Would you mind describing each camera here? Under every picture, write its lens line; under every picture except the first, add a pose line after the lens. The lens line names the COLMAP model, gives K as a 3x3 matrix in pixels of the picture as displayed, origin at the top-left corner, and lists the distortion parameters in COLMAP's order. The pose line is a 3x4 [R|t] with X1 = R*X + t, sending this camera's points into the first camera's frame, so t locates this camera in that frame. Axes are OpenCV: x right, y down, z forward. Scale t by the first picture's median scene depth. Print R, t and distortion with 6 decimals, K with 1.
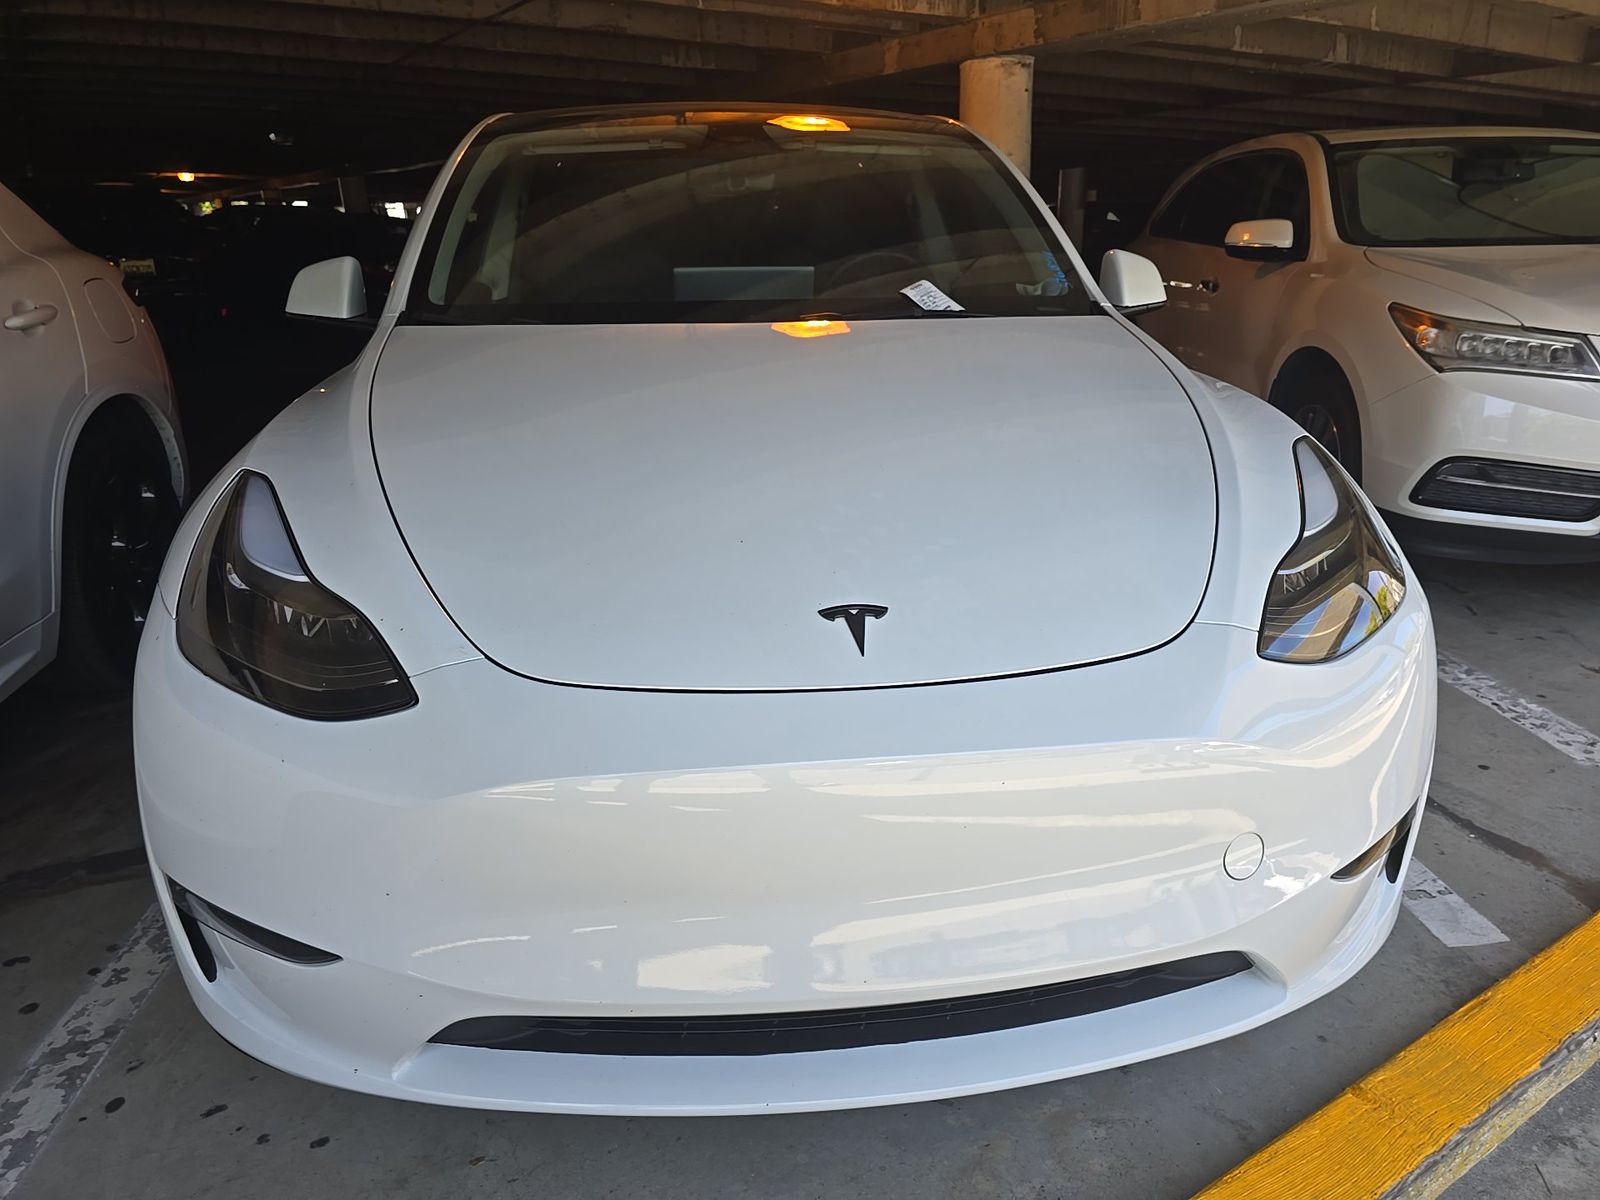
lens RADIAL K [[1061.4, 0, 800.0], [0, 1061.4, 600.0], [0, 0, 1]] dist [0.059451, -0.043242]
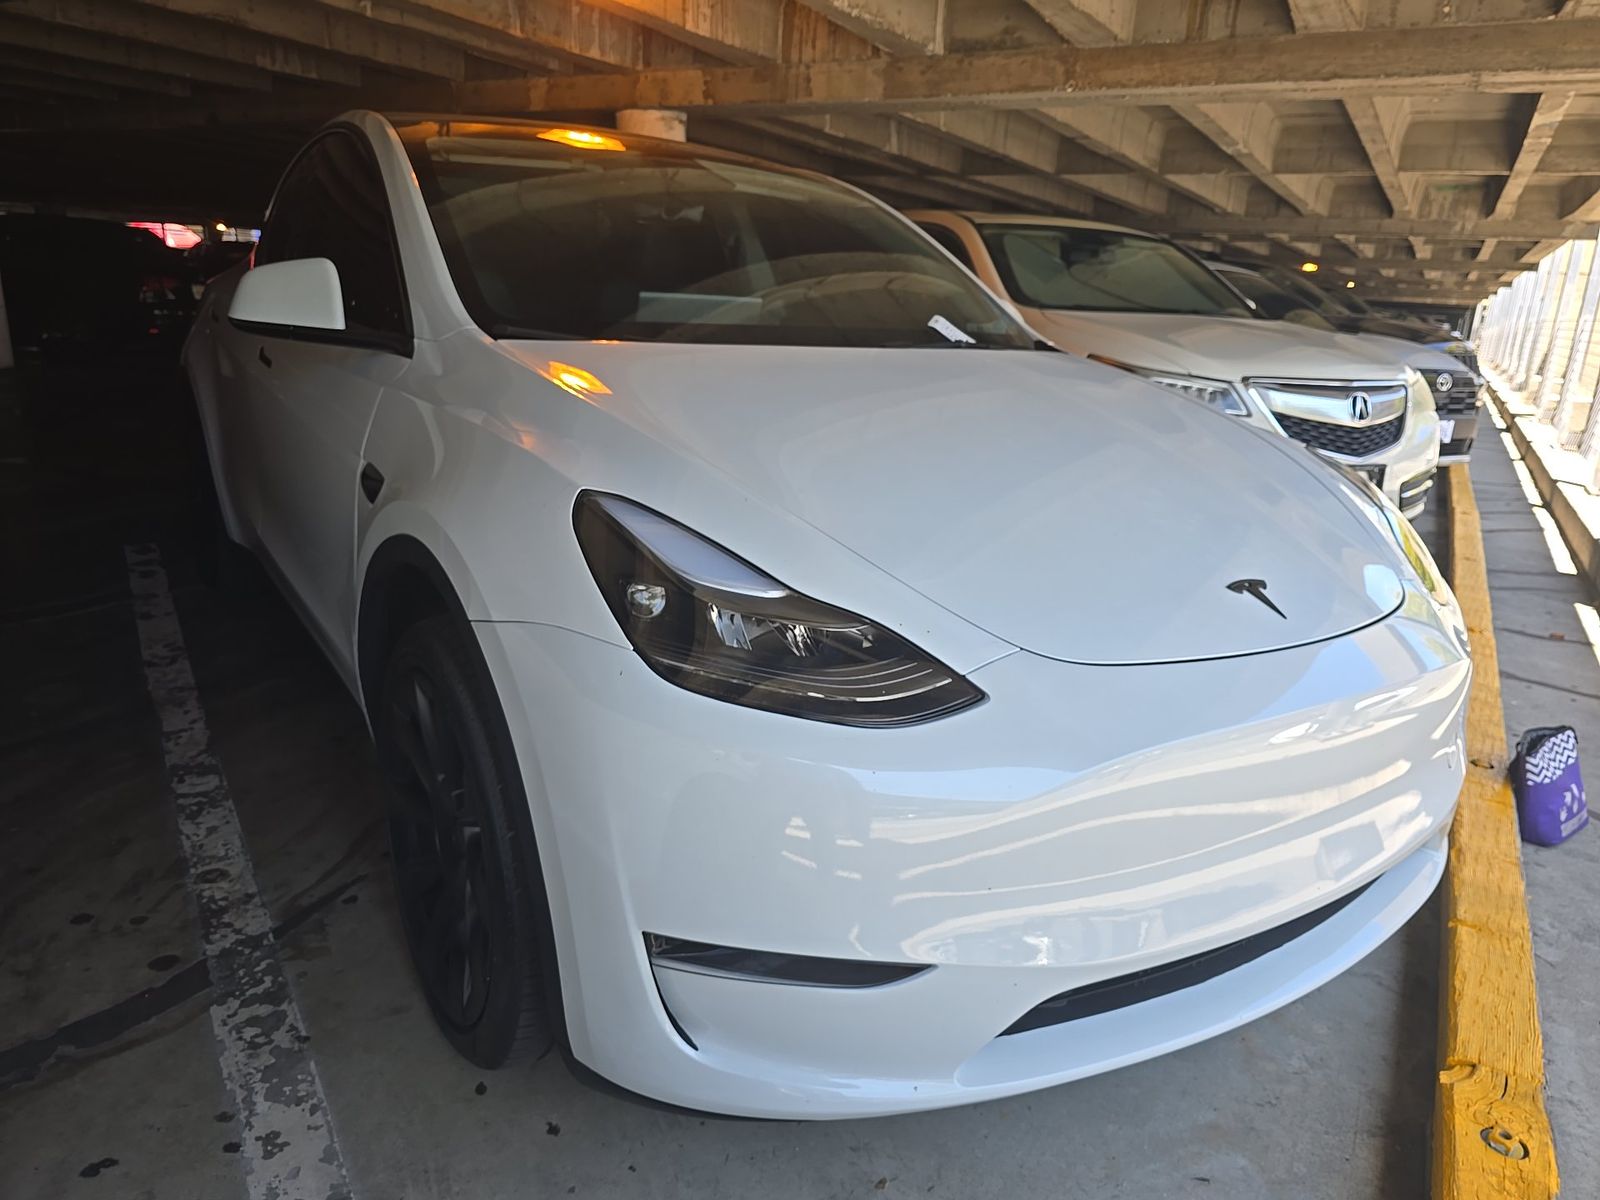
lens RADIAL K [[1080.8, 0, 785.3], [0, 1080.8, 595.3], [0, 0, 1]] dist [0.058950, -0.046146]
pose [[0.896098, -0.069028, 0.438455, -0.207485], [0.090466, 0.995501, -0.028164, 0.002297], [-0.434539, 0.064903, 0.898312, 0.031065]]
